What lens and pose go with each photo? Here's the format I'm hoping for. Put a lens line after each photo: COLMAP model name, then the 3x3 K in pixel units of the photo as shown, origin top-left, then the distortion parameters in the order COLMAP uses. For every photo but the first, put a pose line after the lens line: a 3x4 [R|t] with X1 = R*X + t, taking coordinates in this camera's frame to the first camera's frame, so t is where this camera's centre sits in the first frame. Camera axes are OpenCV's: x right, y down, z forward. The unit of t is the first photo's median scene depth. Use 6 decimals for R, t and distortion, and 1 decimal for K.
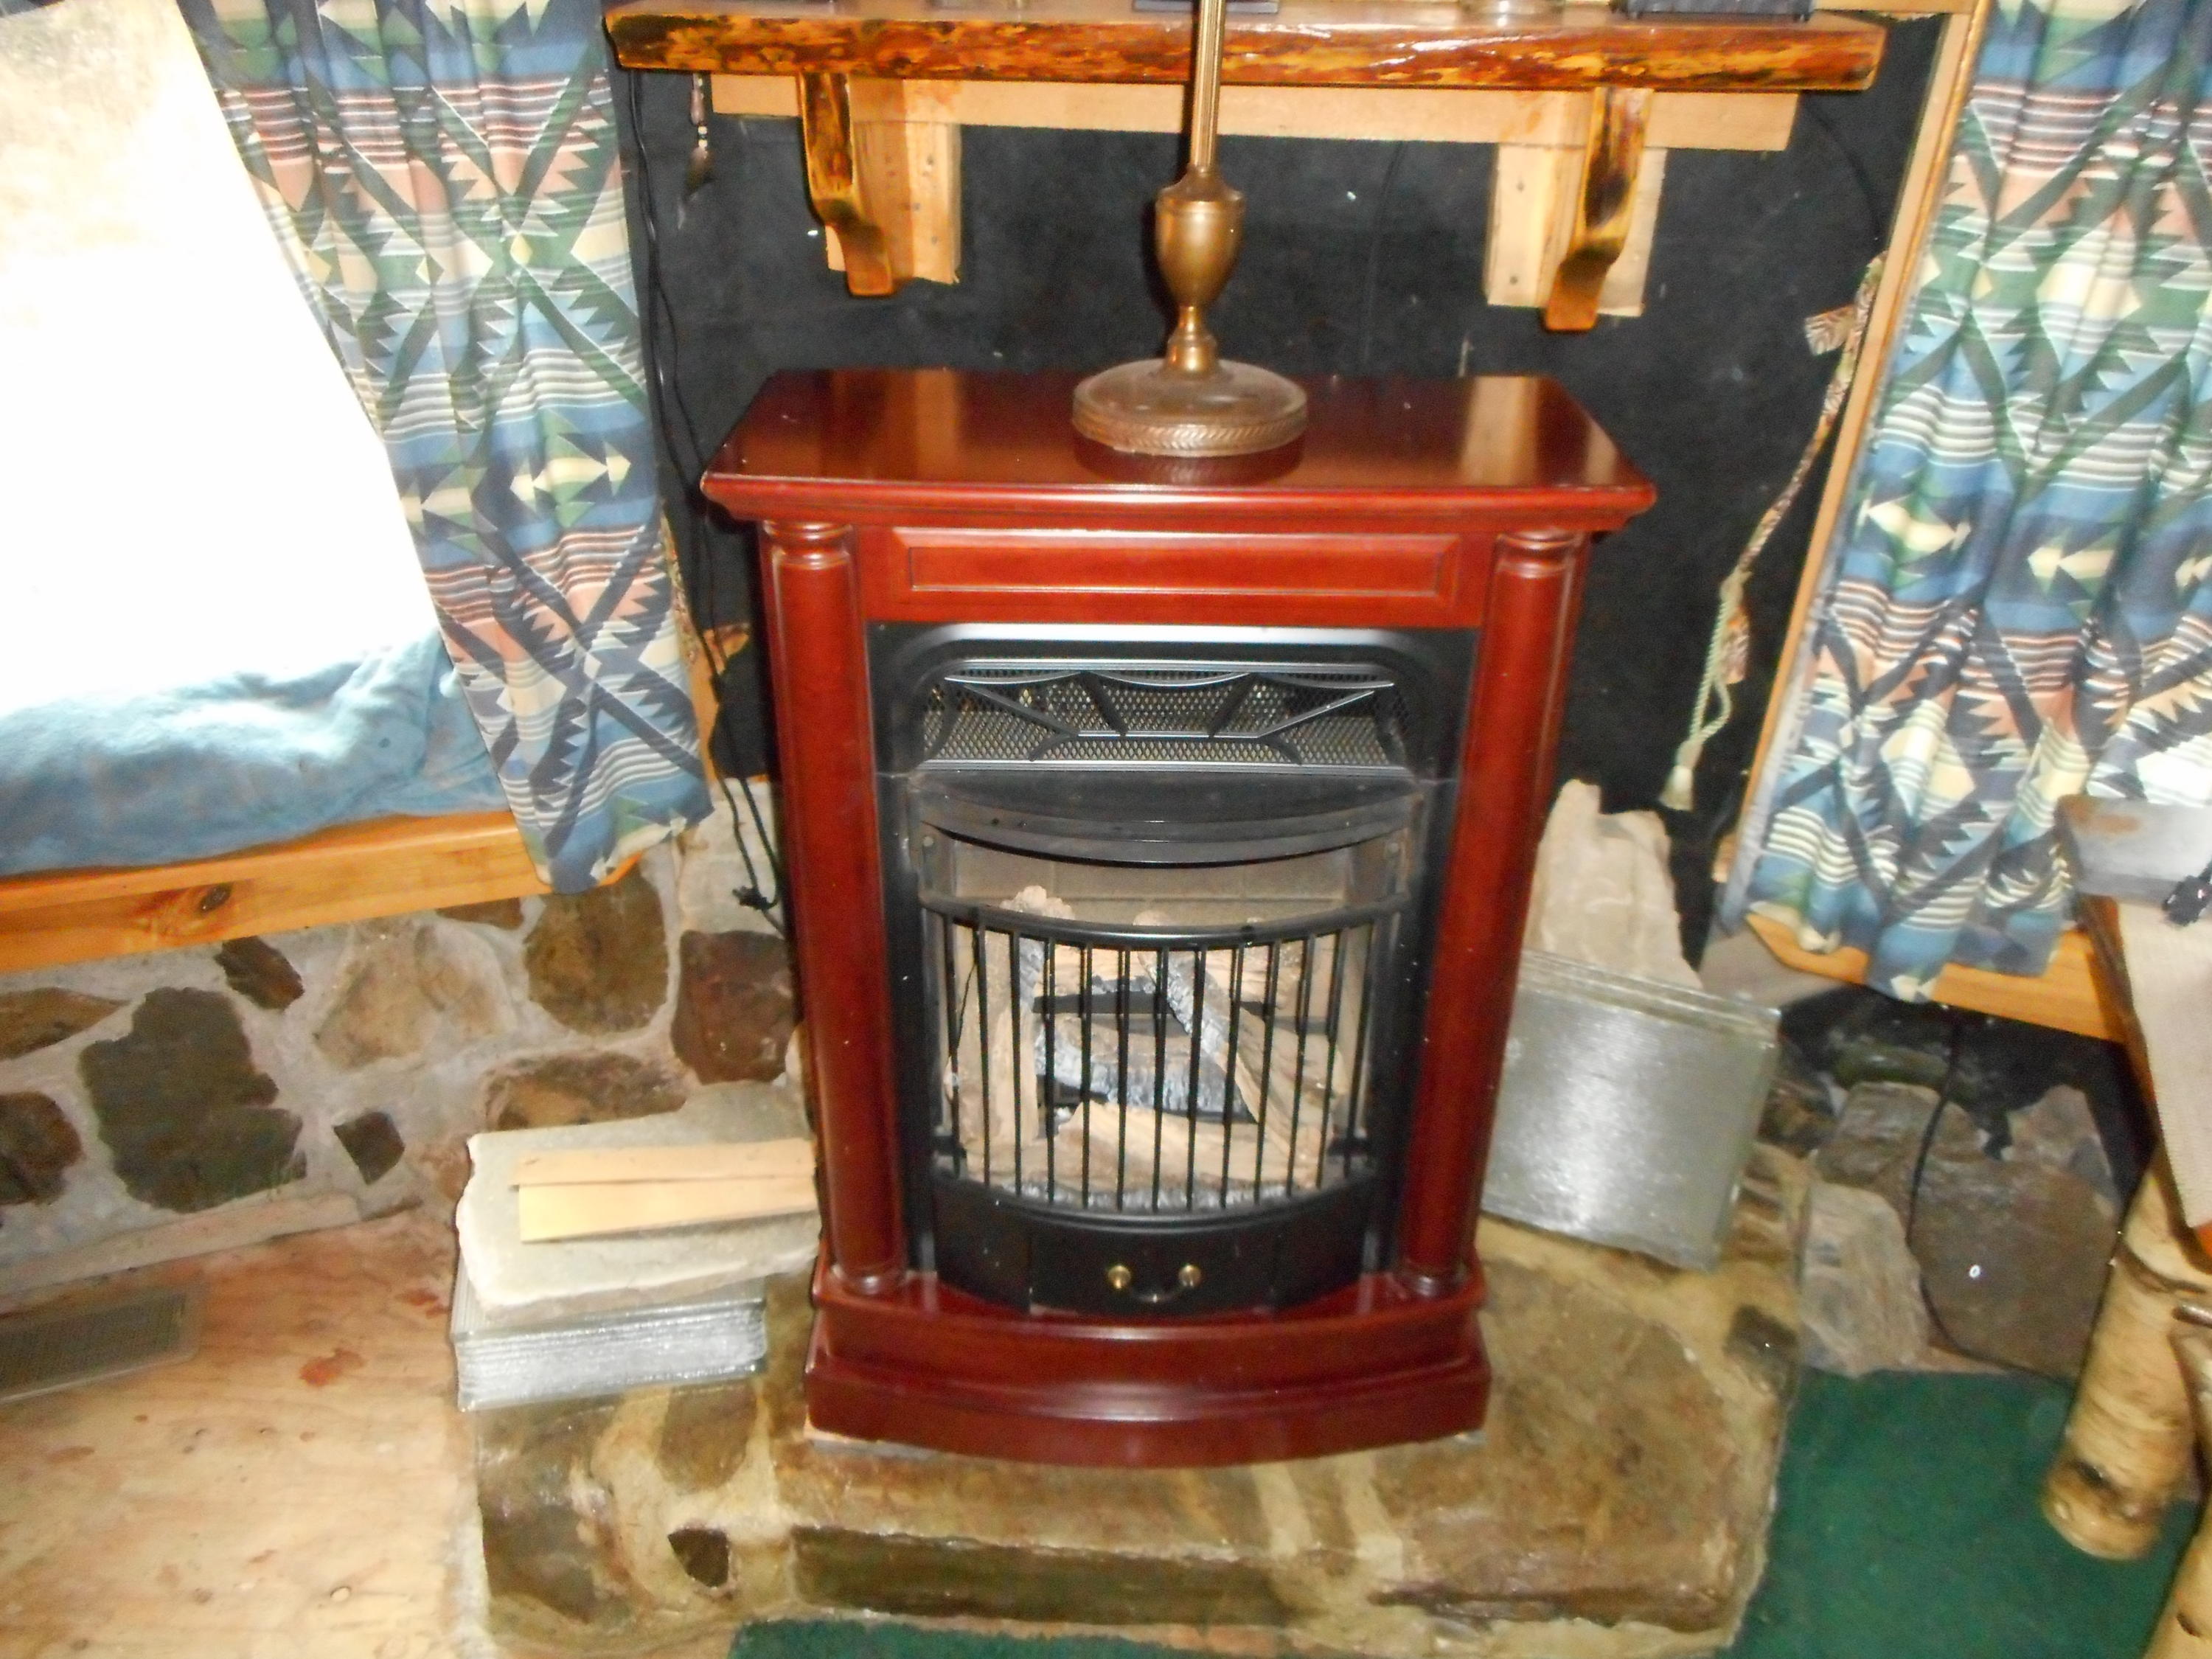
lens RADIAL K [[1711.2, 0, 1106.0], [0, 1711.2, 829.5], [0, 0, 1]] dist [-0.001478, -0.000166]
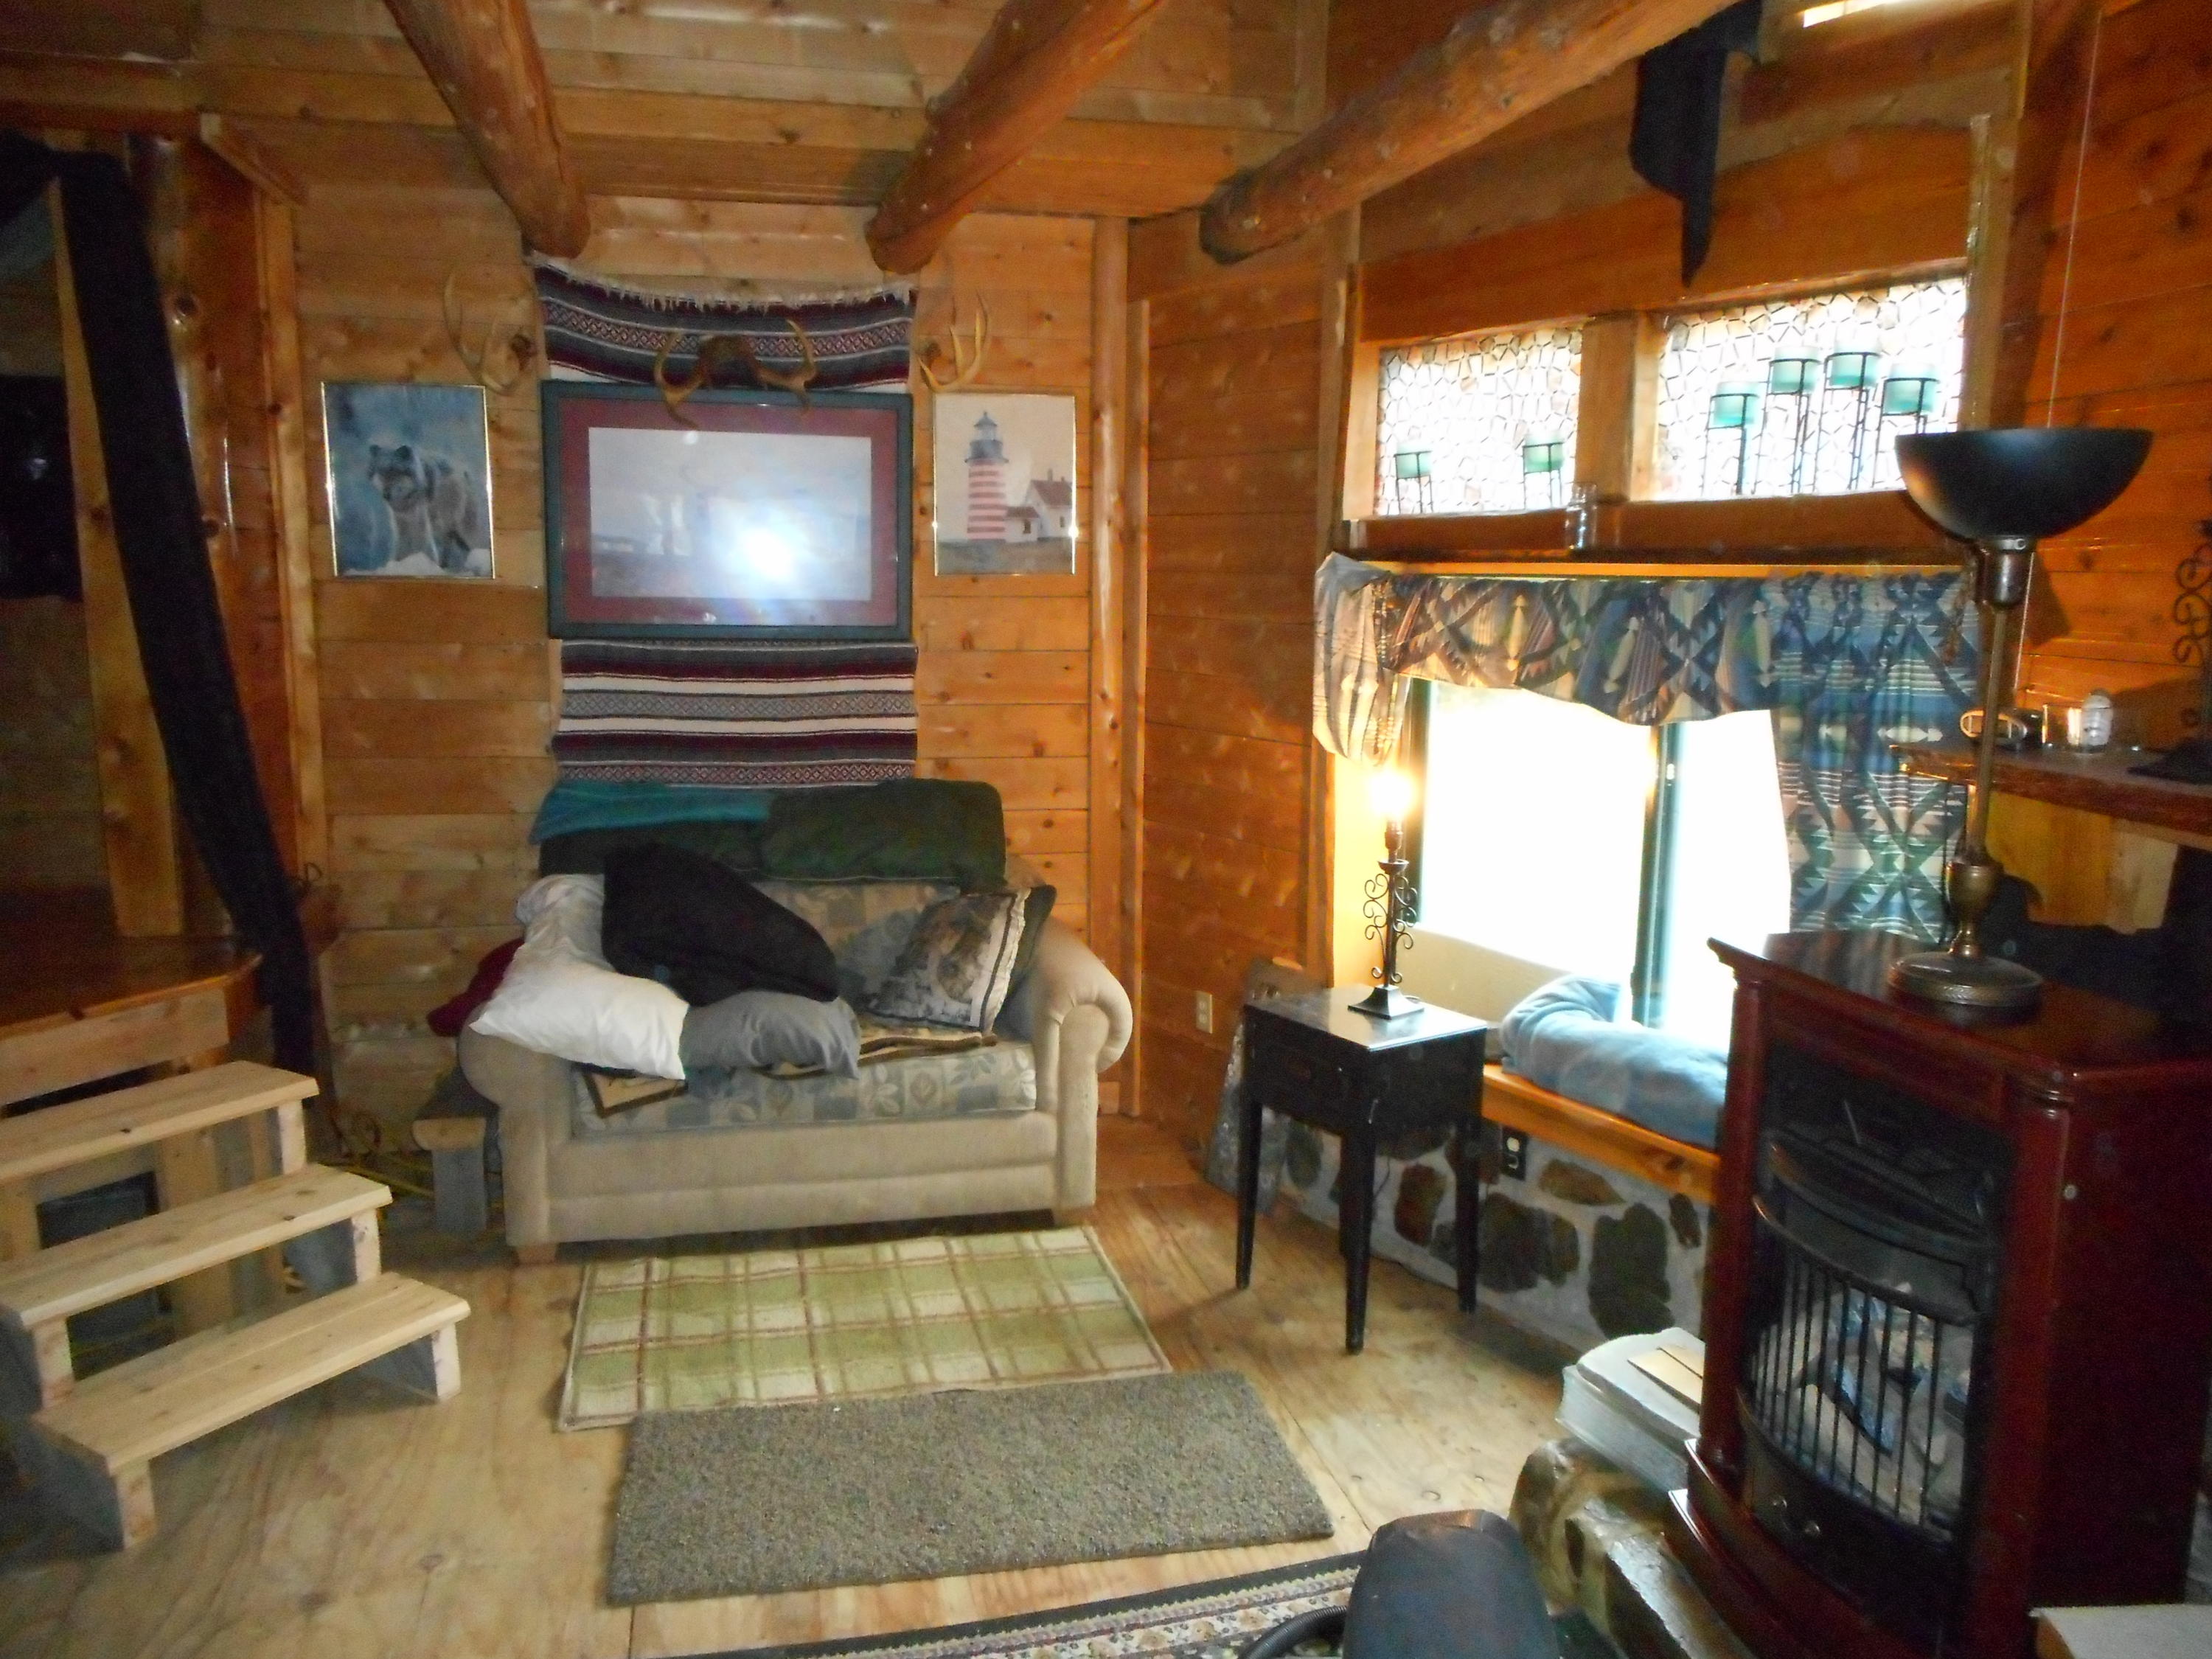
lens RADIAL K [[1711.2, 0, 1106.0], [0, 1711.2, 829.5], [0, 0, 1]] dist [-0.001478, -0.000166]
pose [[0.249973, 0.137128, -0.958493, 1.150460], [-0.485937, 0.873992, -0.001692, 0.030402], [0.837484, 0.466190, 0.285110, -0.198763]]
